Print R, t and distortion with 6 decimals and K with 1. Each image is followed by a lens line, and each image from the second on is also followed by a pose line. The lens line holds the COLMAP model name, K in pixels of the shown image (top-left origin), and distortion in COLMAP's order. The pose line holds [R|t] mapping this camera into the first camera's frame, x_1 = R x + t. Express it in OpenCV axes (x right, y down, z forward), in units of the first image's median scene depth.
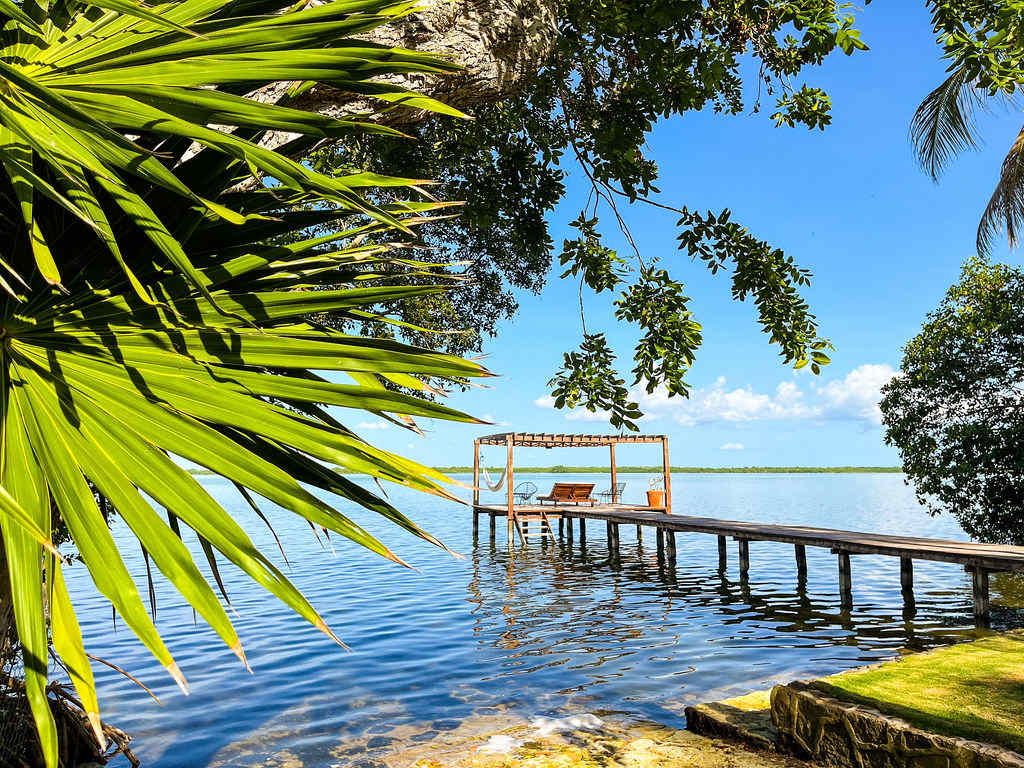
lens RADIAL K [[799.4, 0, 512.0], [0, 799.4, 384.0], [0, 0, 1]] dist [-0.000732, -0.007109]
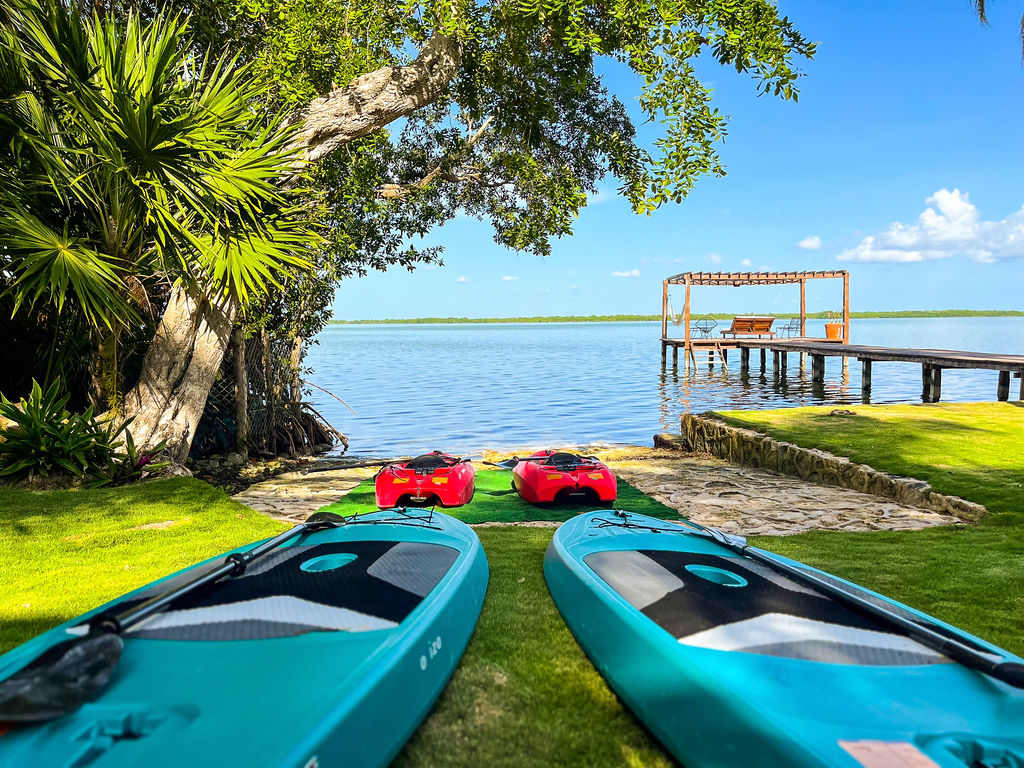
lens RADIAL K [[799.4, 0, 512.0], [0, 799.4, 384.0], [0, 0, 1]] dist [-0.000732, -0.007109]
pose [[0.950484, 0.018429, -0.310225, 0.106548], [0.041137, 0.981995, 0.184374, -0.000831], [0.308037, -0.188007, 0.932613, -0.129610]]
